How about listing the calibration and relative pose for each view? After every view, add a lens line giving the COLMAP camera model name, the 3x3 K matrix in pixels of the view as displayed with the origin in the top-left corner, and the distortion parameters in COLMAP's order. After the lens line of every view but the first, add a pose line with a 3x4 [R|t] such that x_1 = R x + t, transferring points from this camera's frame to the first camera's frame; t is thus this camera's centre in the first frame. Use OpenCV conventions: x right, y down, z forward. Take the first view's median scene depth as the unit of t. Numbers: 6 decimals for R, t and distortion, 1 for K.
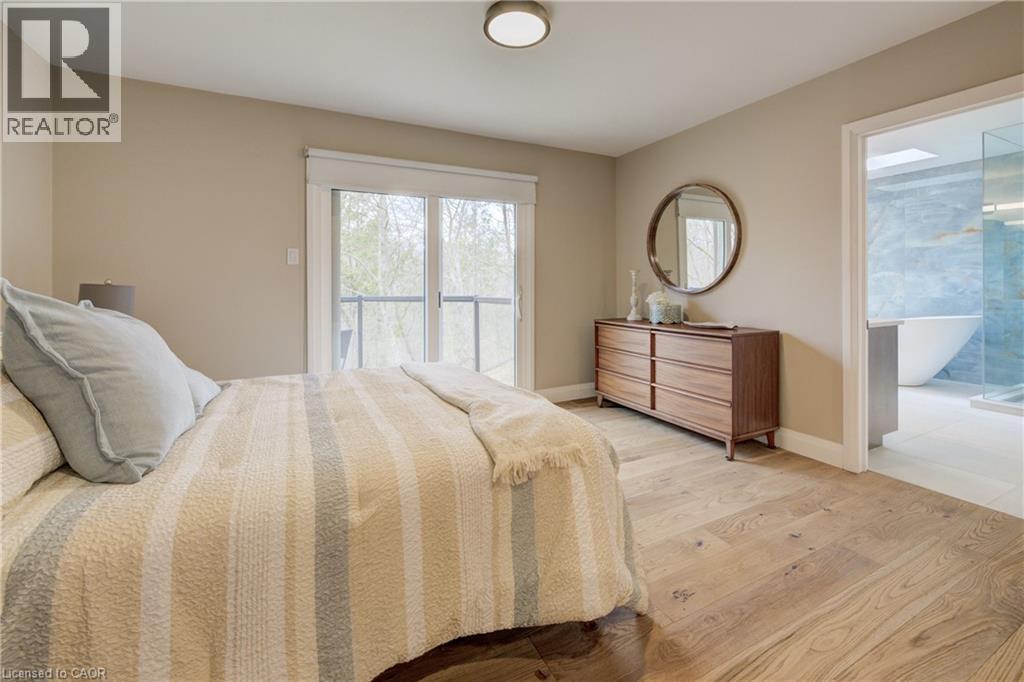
lens RADIAL K [[413.2, 0, 509.9], [0, 413.2, 336.3], [0, 0, 1]] dist [-0.001014, 0.000148]
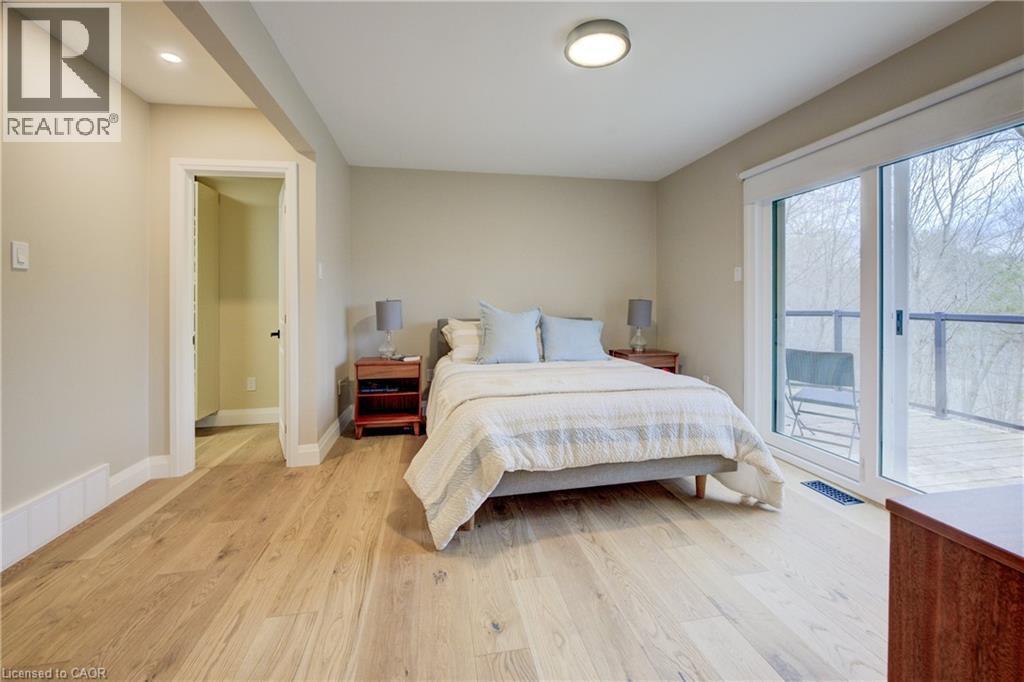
lens RADIAL K [[443.4, 0, 511.6], [0, 443.4, 306.7], [0, 0, 1]] dist [0.000081, 0.000087]
pose [[-0.277857, 0.005128, -0.960609, 1.185937], [-0.115538, 0.992548, 0.038718, -0.118915], [0.953649, 0.121745, -0.275194, 1.130008]]
